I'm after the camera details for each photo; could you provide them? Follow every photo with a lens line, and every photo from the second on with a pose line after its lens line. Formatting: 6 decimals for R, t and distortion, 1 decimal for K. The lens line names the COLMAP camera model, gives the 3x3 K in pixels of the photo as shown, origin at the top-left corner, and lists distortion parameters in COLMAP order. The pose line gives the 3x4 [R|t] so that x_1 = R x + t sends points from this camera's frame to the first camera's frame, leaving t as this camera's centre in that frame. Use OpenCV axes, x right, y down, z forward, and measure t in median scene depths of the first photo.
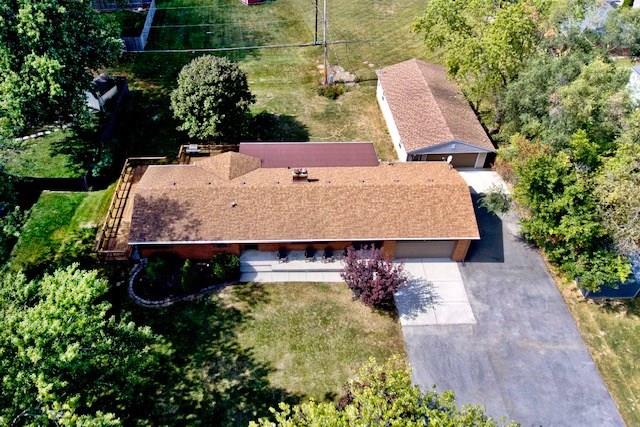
lens RADIAL K [[498.6, 0, 295.1], [0, 498.6, 176.9], [0, 0, 1]] dist [-0.000038, 0.000705]
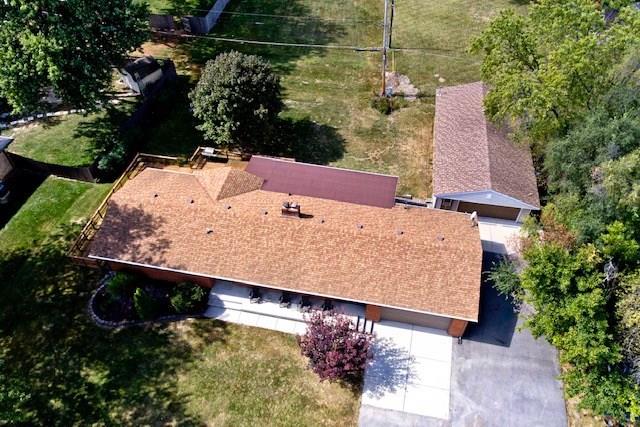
lens RADIAL K [[463.5, 0, 355.1], [0, 463.5, 210.9], [0, 0, 1]] dist [0.000313, -0.001152]
pose [[0.980437, 0.162132, -0.111607, 0.210047], [-0.148006, 0.981055, 0.124999, -0.117006], [0.129759, -0.106035, 0.985860, 0.208174]]
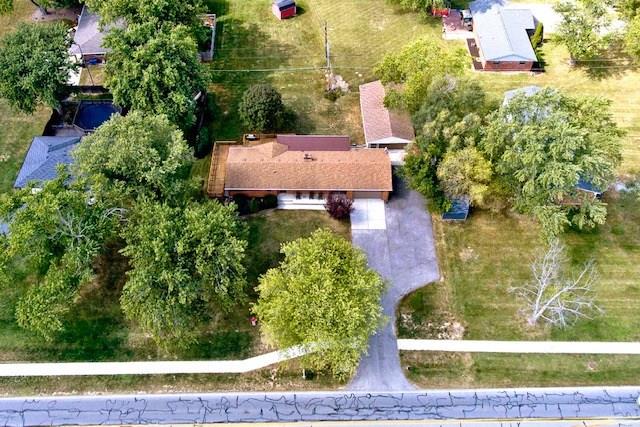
lens RADIAL K [[559.1, 0, 330.2], [0, 559.1, 173.9], [0, 0, 1]] dist [-0.002090, 0.001654]
pose [[0.999719, 0.022256, 0.008174, 0.082937], [-0.023112, 0.991691, 0.126549, -0.220275], [-0.005290, -0.126703, 0.991927, -1.230197]]
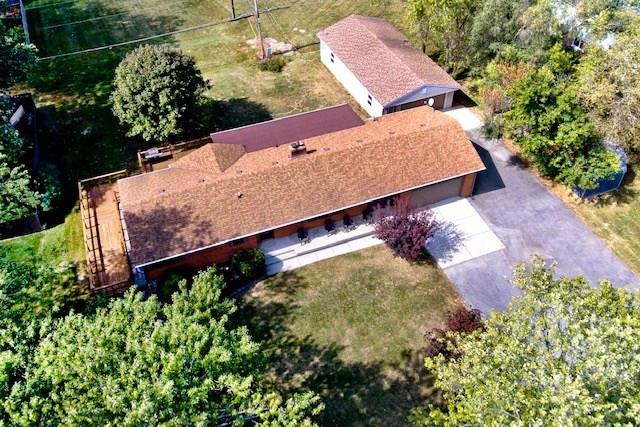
lens RADIAL K [[559.1, 0, 330.2], [0, 559.1, 173.9], [0, 0, 1]] dist [-0.002090, 0.001654]
pose [[0.936551, -0.234376, 0.260653, -0.213353], [0.233857, 0.971695, 0.033466, 0.020810], [-0.261118, 0.029613, 0.964852, -0.020849]]
